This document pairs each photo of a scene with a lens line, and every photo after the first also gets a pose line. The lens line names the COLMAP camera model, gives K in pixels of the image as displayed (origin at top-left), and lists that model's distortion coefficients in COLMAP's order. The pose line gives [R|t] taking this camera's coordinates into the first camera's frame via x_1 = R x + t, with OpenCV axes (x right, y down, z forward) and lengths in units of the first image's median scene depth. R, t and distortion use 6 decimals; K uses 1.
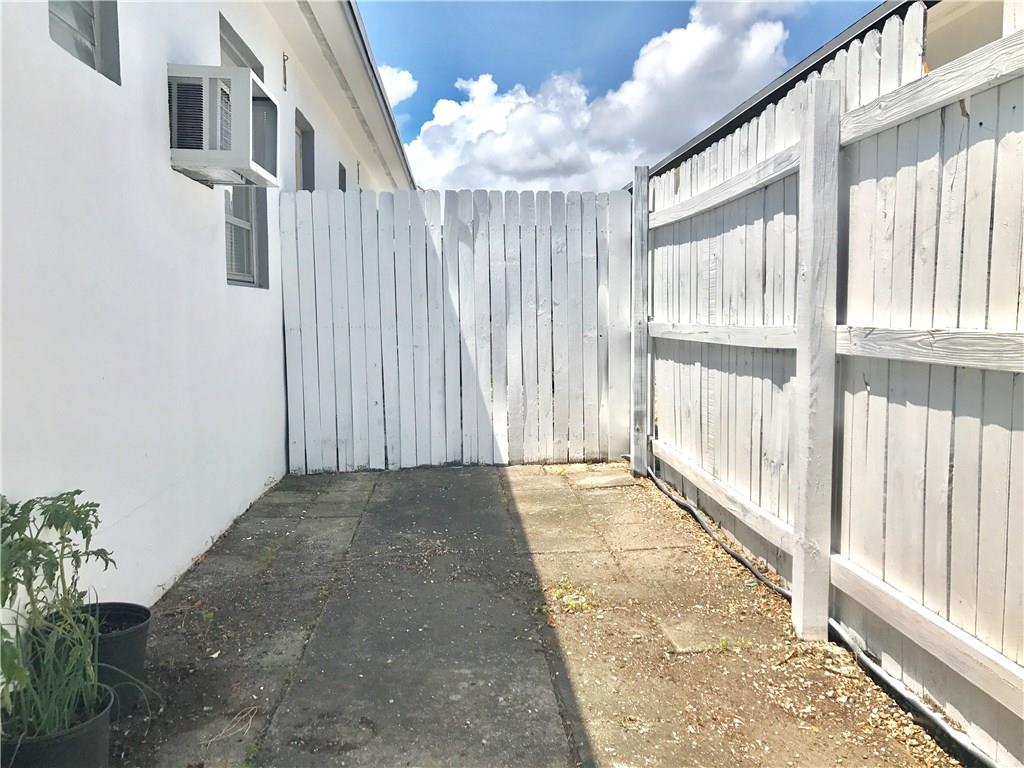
lens RADIAL K [[845.5, 0, 518.4], [0, 845.5, 382.8], [0, 0, 1]] dist [0.034429, -0.032067]
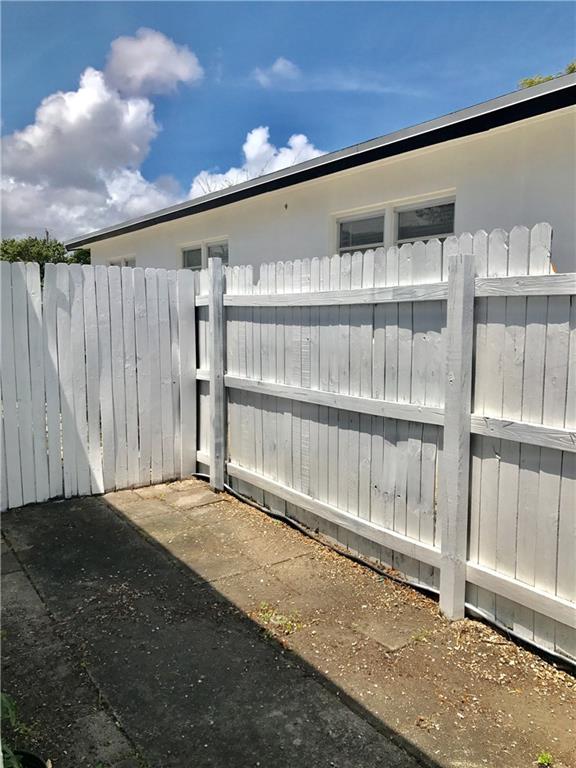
lens RADIAL K [[634.1, 0, 313.5], [0, 634.1, 386.2], [0, 0, 1]] dist [0.034429, -0.032067]
pose [[0.865756, -0.040527, 0.498822, -0.337650], [0.030136, 0.999129, 0.028871, -0.122168], [-0.499558, -0.009963, 0.866223, 0.115375]]
